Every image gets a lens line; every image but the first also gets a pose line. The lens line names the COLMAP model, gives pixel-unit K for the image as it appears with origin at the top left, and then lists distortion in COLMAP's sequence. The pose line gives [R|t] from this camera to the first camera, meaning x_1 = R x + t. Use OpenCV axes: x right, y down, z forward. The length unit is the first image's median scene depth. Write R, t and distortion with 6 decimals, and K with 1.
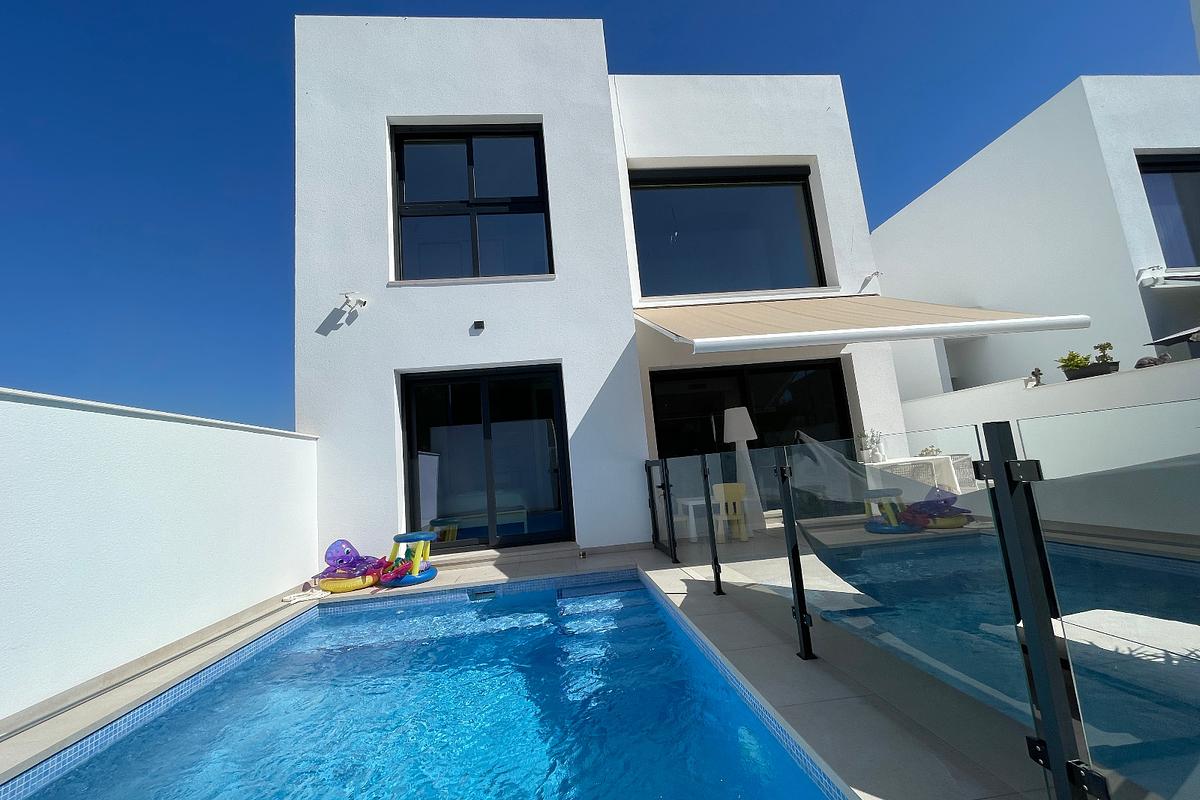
lens RADIAL K [[486.3, 0, 595.8], [0, 486.3, 398.2], [0, 0, 1]] dist [-0.003975, 0.000967]
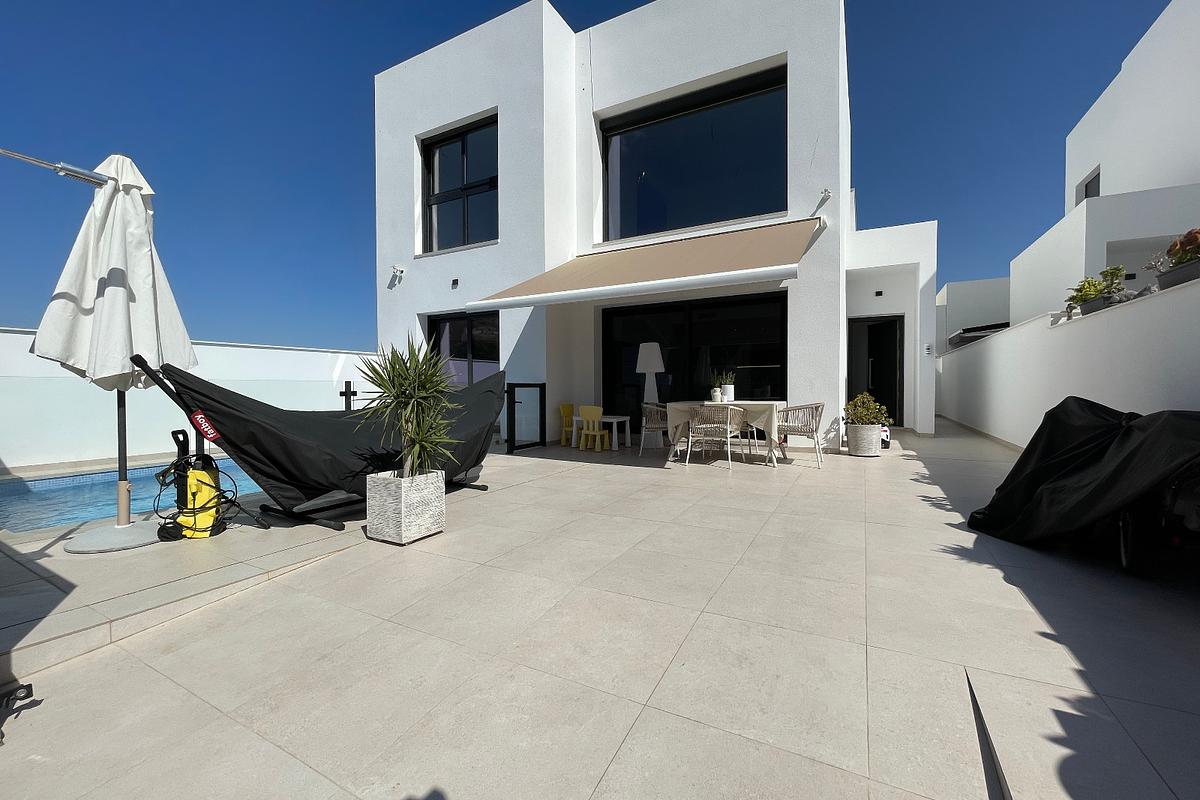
lens RADIAL K [[486.3, 0, 595.8], [0, 486.3, 398.2], [0, 0, 1]] dist [-0.003975, 0.000967]
pose [[0.819655, 0.097437, -0.564510, 0.889145], [0.012488, 0.982155, 0.187657, -0.070546], [0.572721, -0.160863, 0.803812, 0.009962]]
